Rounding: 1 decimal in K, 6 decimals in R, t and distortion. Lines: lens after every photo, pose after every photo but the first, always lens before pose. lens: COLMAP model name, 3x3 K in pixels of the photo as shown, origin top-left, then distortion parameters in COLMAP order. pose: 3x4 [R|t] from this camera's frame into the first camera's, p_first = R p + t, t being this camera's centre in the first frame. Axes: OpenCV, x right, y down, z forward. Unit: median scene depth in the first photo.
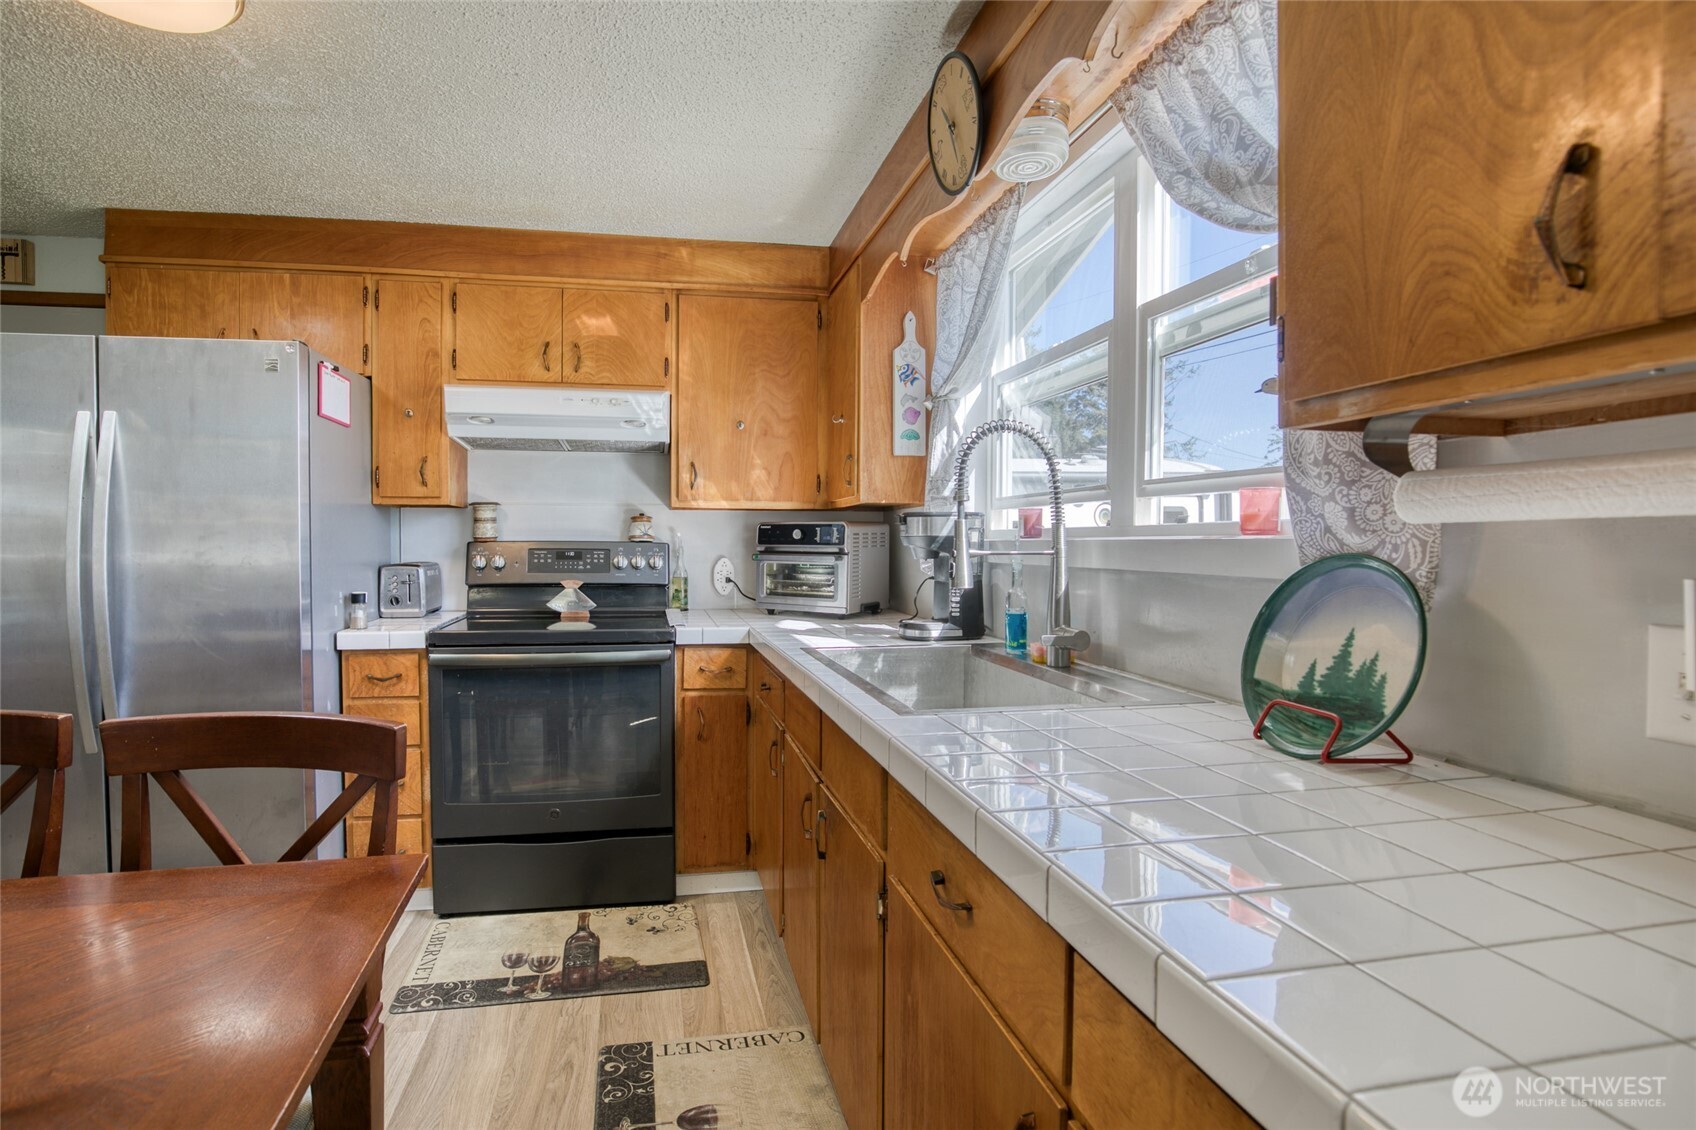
lens RADIAL K [[808.4, 0, 784.6], [0, 808.4, 567.9], [0, 0, 1]] dist [-0.029777, 0.000344]
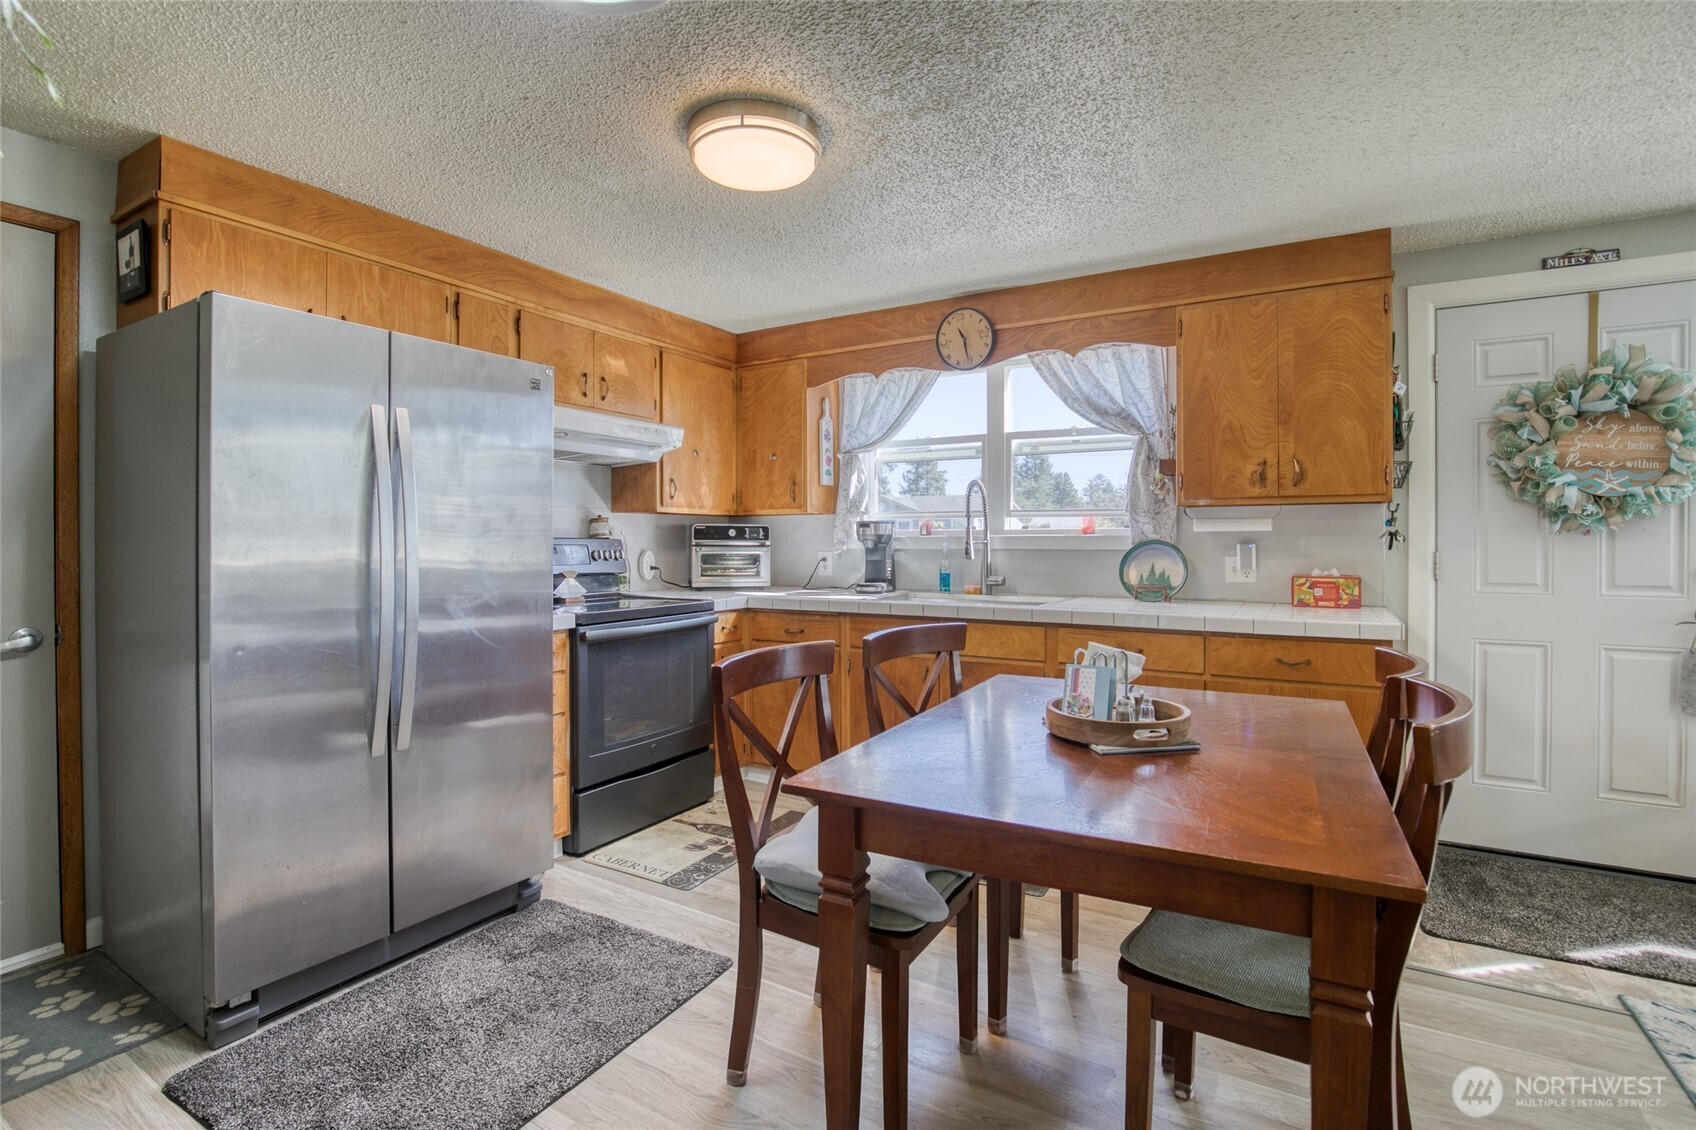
lens RADIAL K [[770.8, 0, 840.0], [0, 770.8, 547.4], [0, 0, 1]] dist [-0.009917, -0.000043]
pose [[0.657886, -0.013298, 0.753000, -1.014546], [0.027937, 0.999587, -0.006755, -0.000796], [-0.752600, 0.025481, 0.657985, -0.046969]]
